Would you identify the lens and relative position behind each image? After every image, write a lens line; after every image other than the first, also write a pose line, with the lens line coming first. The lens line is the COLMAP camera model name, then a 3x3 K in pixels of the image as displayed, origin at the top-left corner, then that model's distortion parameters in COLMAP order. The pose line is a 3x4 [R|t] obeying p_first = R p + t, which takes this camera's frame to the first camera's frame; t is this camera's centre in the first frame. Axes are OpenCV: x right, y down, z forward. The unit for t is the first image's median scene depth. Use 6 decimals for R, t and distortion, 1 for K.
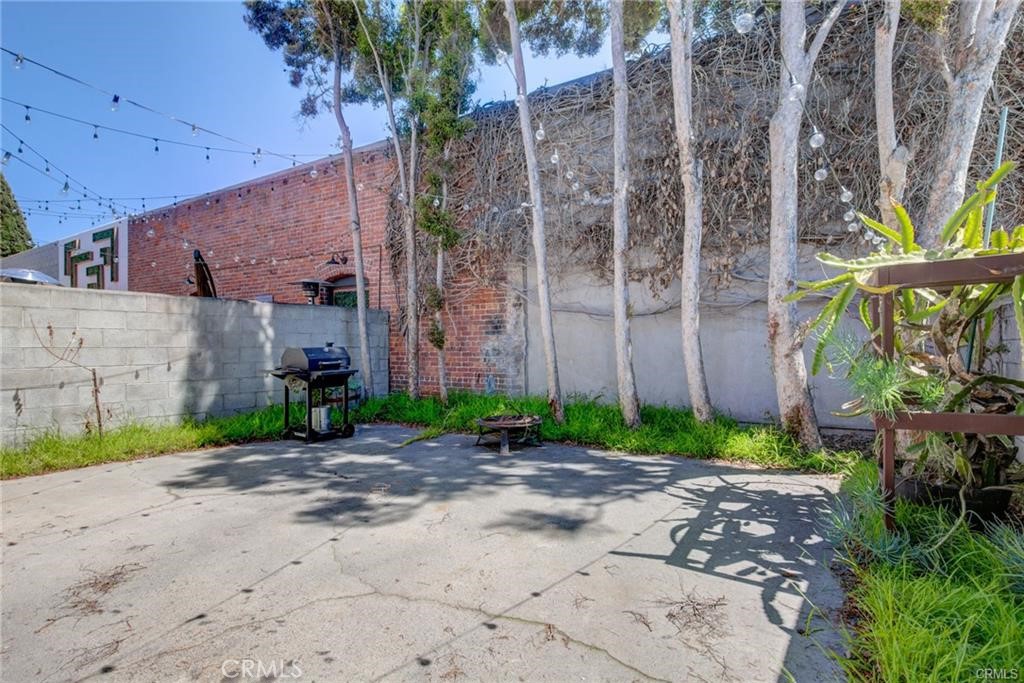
lens RADIAL K [[480.6, 0, 507.8], [0, 480.6, 345.8], [0, 0, 1]] dist [0.000059, 0.000471]
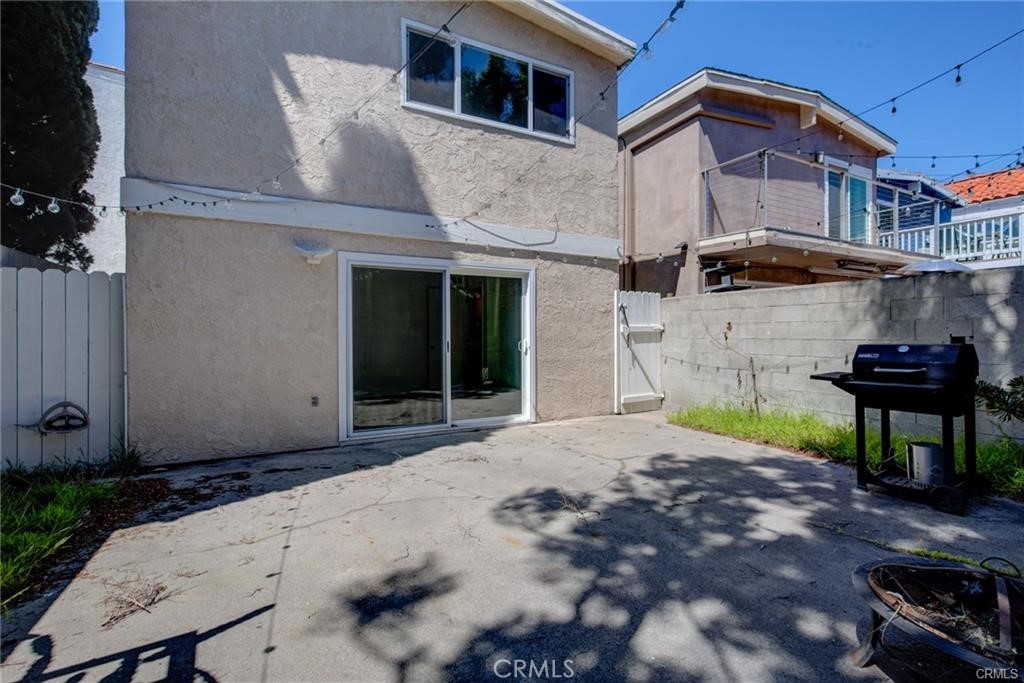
lens RADIAL K [[462.9, 0, 507.6], [0, 462.9, 329.1], [0, 0, 1]] dist [-0.000033, -0.000122]
pose [[-0.413903, -0.001360, -0.910320, 0.588316], [0.004177, 0.999986, -0.003393, -0.027837], [0.910312, -0.005207, -0.413891, 1.297755]]
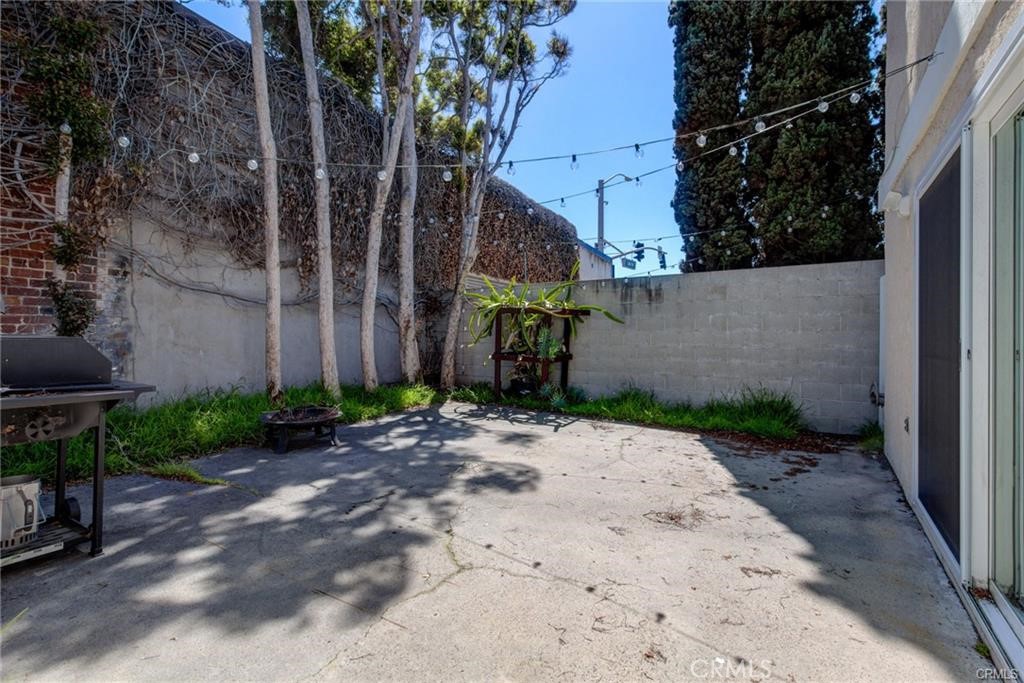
lens RADIAL K [[462.9, 0, 507.6], [0, 462.9, 329.1], [0, 0, 1]] dist [-0.000033, -0.000122]
pose [[-0.073141, 0.014157, 0.997221, -1.378671], [-0.001711, 0.999896, -0.014320, 0.005691], [-0.997320, -0.002754, -0.073110, 1.037344]]
